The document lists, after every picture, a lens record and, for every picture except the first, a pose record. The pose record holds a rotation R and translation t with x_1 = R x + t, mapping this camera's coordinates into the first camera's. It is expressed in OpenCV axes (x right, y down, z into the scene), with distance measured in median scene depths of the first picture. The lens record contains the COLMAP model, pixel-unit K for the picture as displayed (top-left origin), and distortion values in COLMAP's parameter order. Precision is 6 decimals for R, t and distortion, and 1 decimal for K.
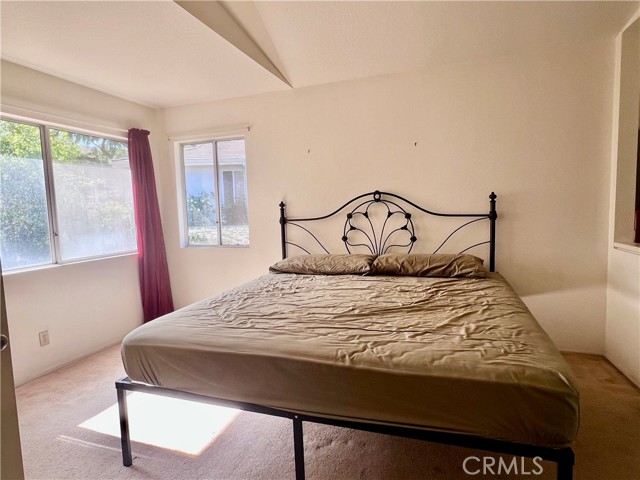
lens RADIAL K [[372.7, 0, 318.2], [0, 372.7, 241.6], [0, 0, 1]] dist [0.003539, 0.001047]
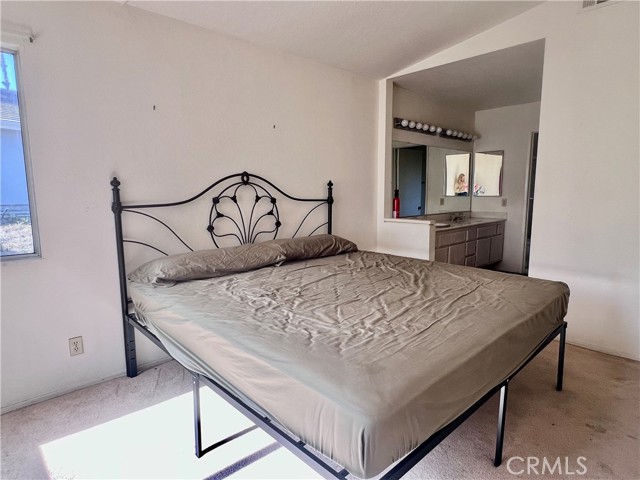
lens RADIAL K [[372.7, 0, 318.2], [0, 372.7, 241.6], [0, 0, 1]] dist [0.003539, 0.001047]
pose [[0.452560, -0.092314, 0.886943, -0.566047], [0.066020, 0.995366, 0.069912, -0.022208], [-0.889287, 0.026917, 0.456557, 0.446913]]
